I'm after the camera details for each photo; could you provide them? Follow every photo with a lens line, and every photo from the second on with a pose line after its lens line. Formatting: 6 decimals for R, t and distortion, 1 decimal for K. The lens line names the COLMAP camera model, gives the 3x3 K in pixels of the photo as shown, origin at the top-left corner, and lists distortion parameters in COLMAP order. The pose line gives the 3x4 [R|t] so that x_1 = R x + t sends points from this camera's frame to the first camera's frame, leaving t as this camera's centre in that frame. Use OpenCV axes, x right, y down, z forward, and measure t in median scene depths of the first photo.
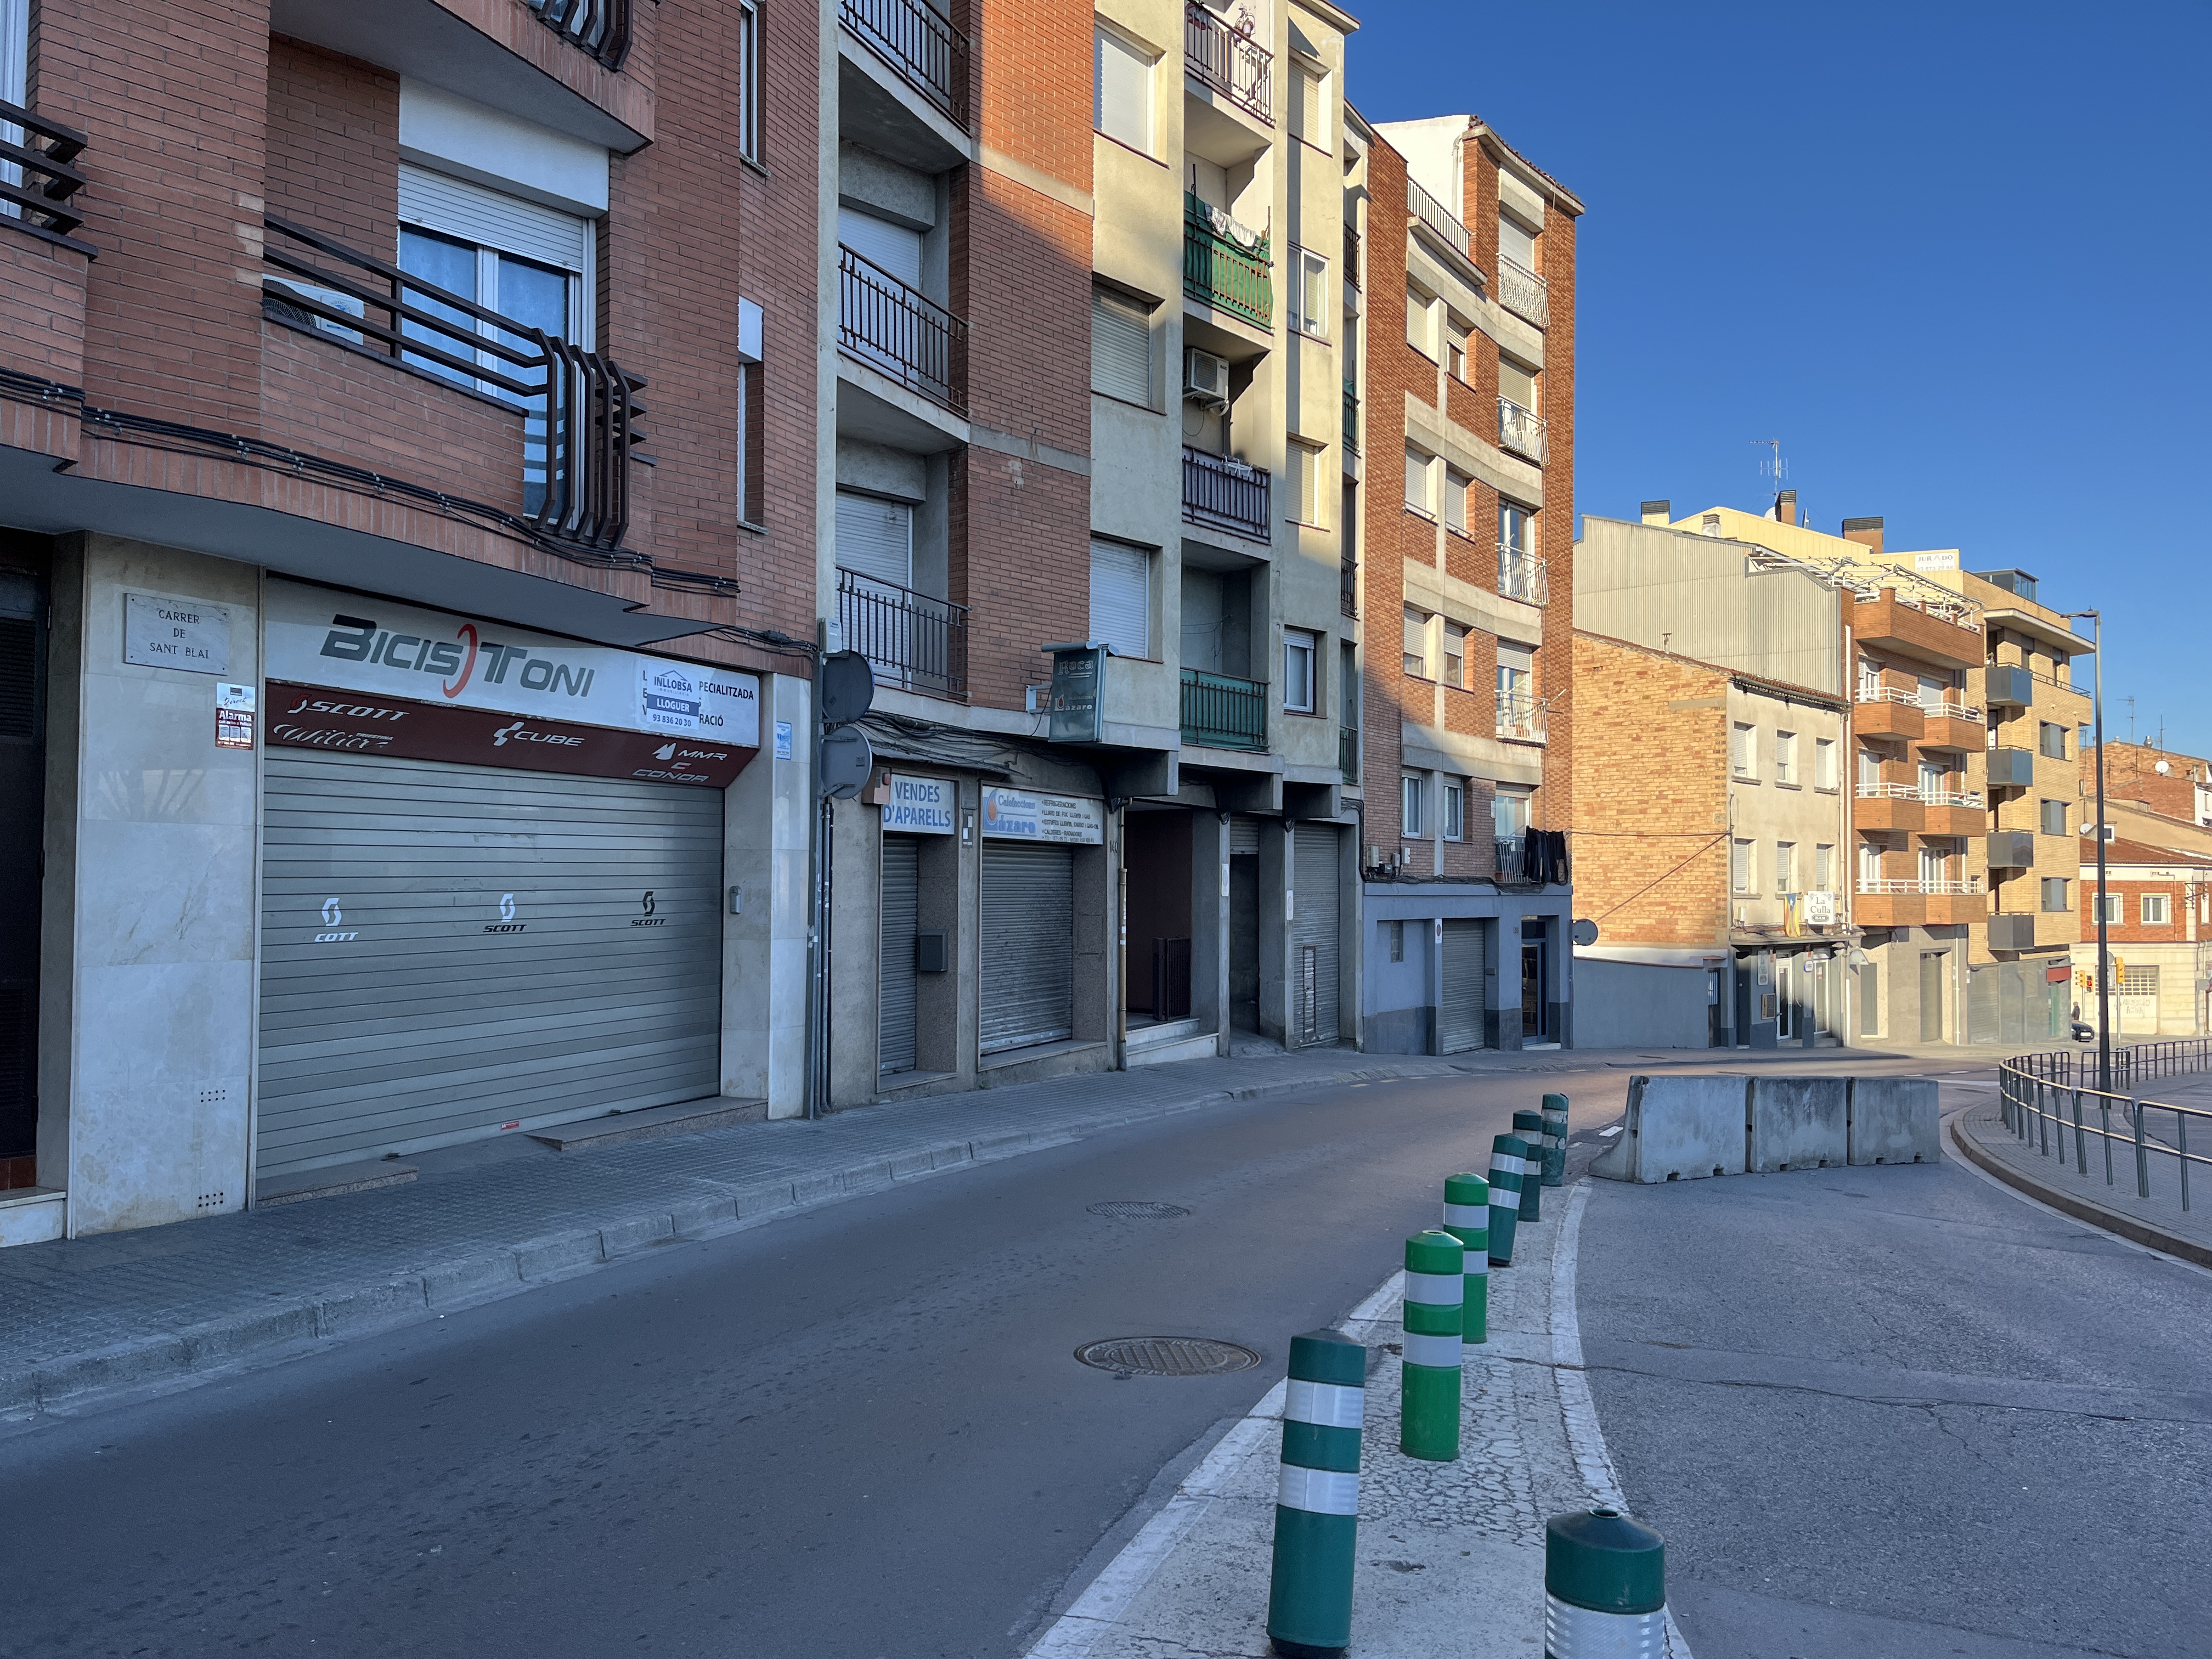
lens RADIAL K [[1665.8, 0, 1106.7], [0, 1665.8, 832.8], [0, 0, 1]] dist [0.041096, -0.042479]
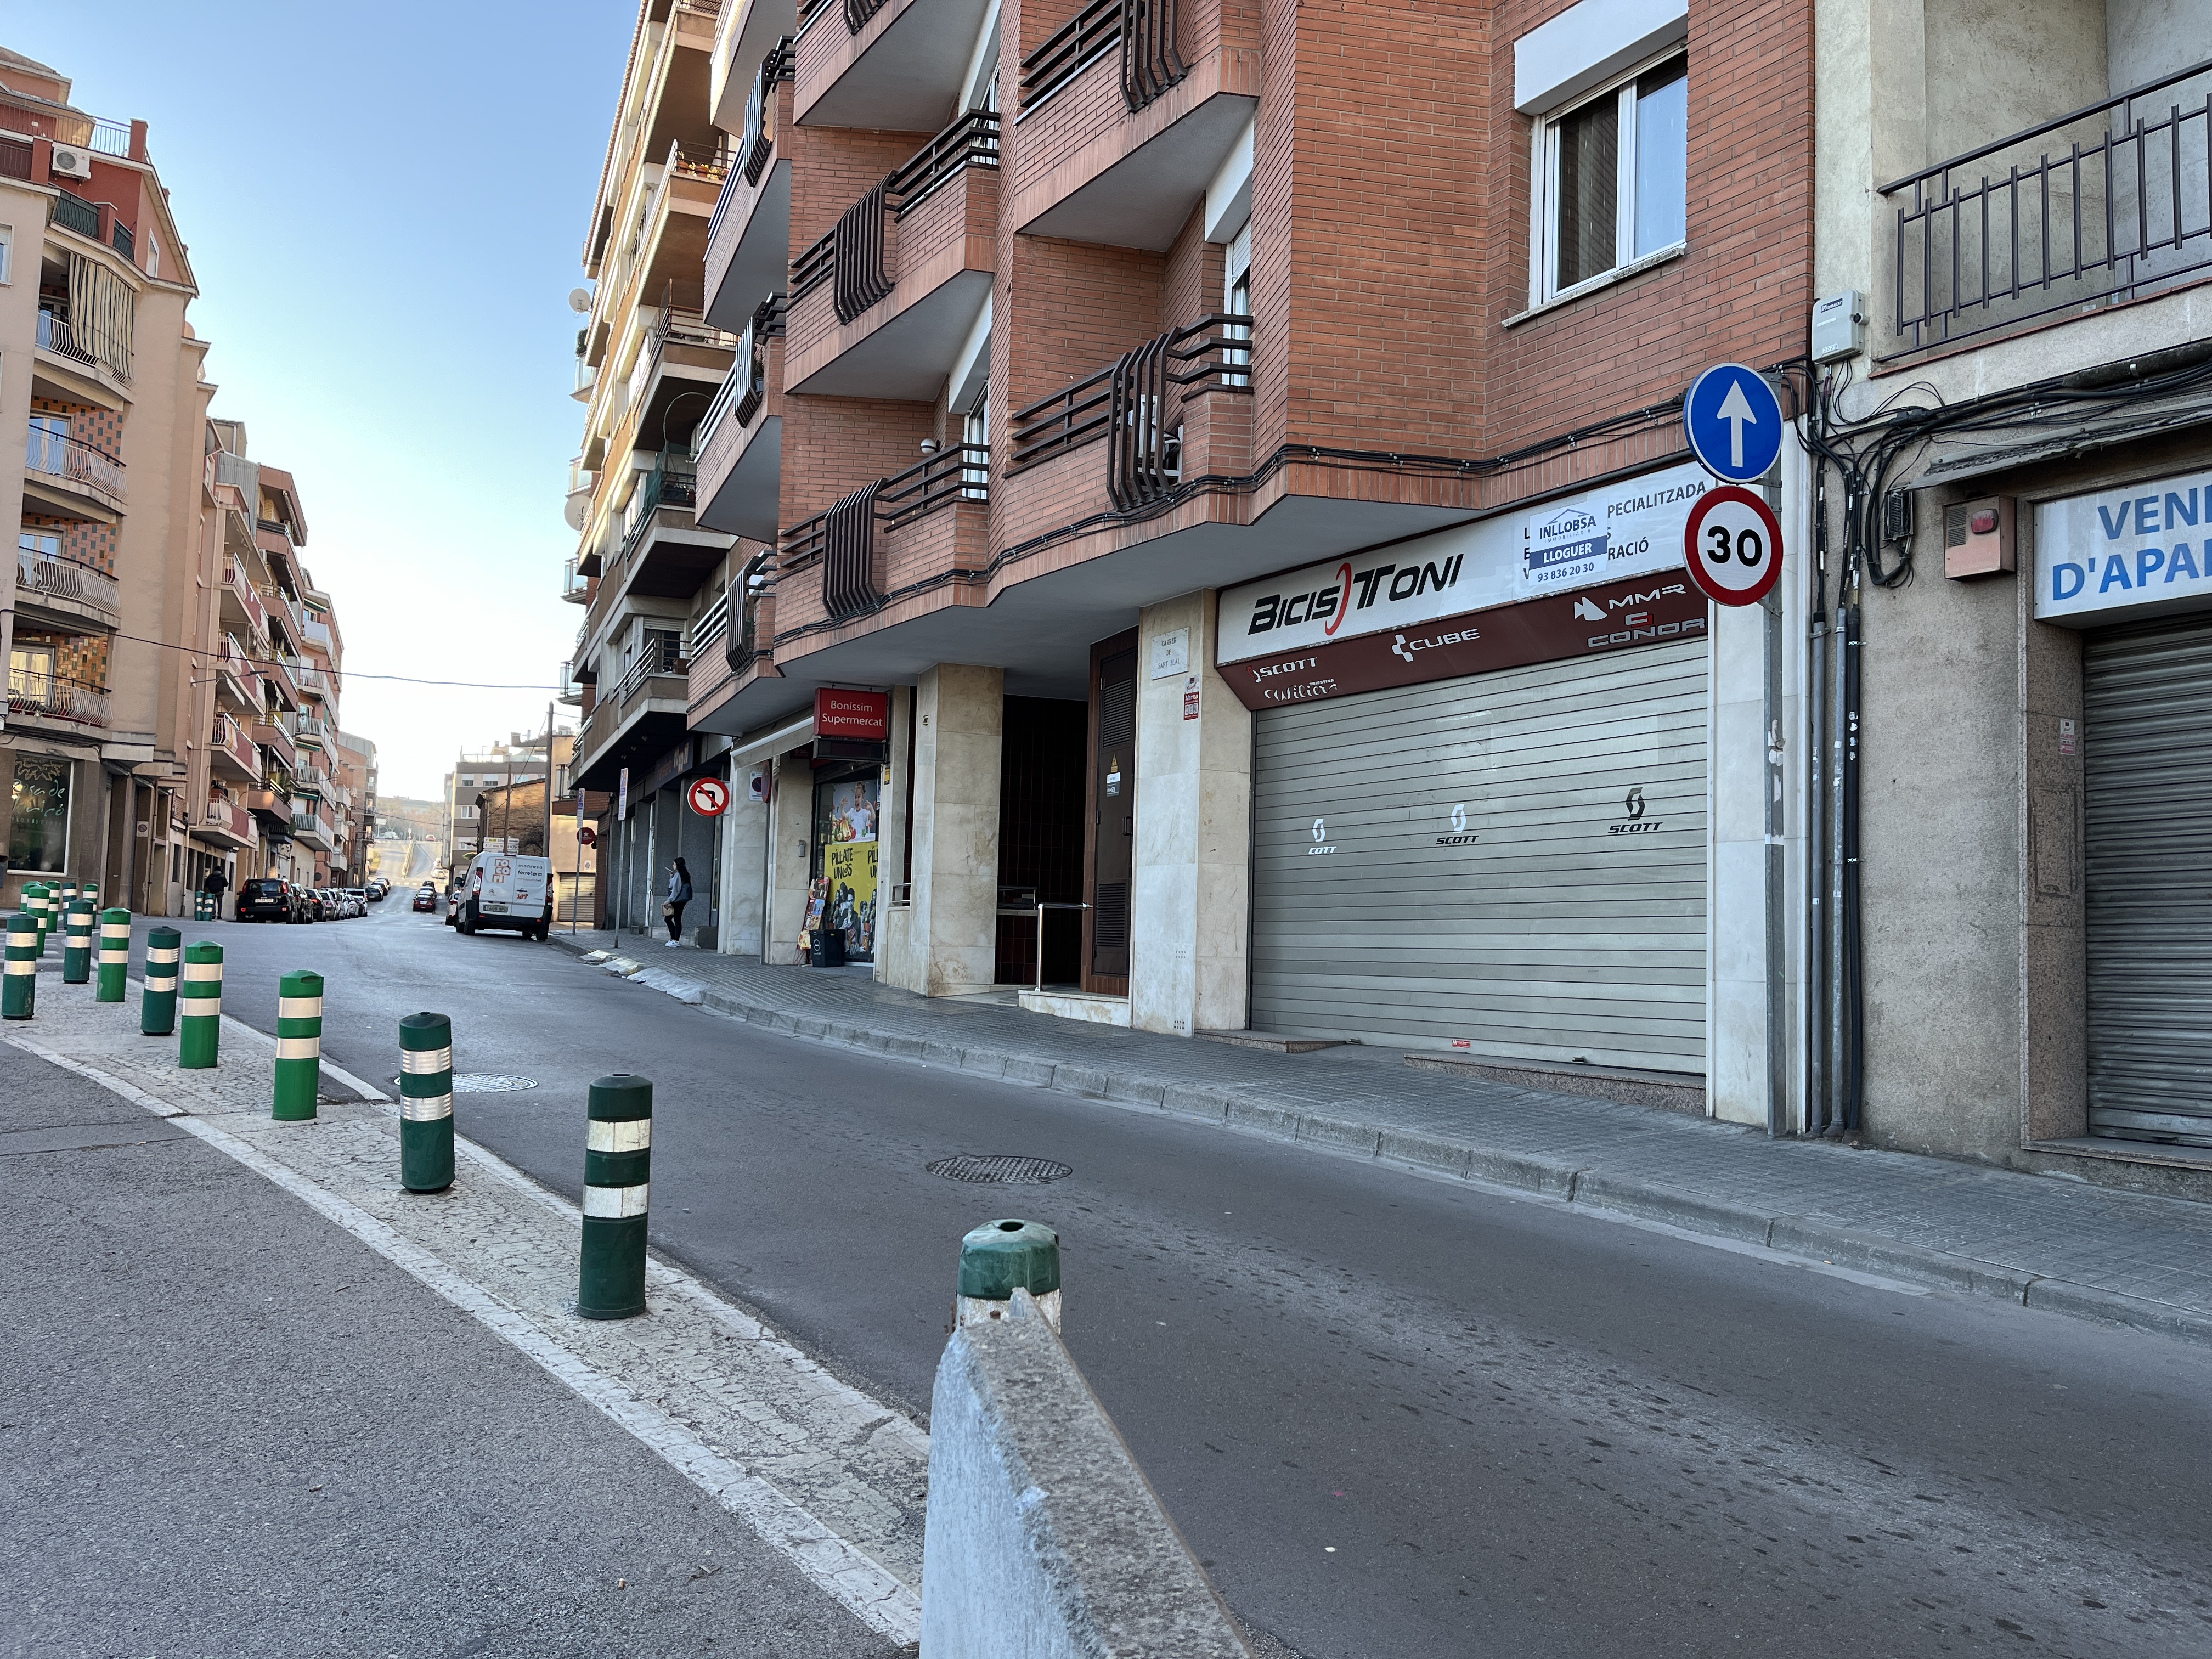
lens RADIAL K [[1665.8, 0, 1107.0], [0, 1665.8, 834.8], [0, 0, 1]] dist [0.041096, -0.042479]
pose [[-0.562514, -0.076263, -0.823263, 0.566082], [-0.004636, 0.996012, -0.089098, 0.143704], [0.826775, -0.046302, -0.560624, 1.395405]]
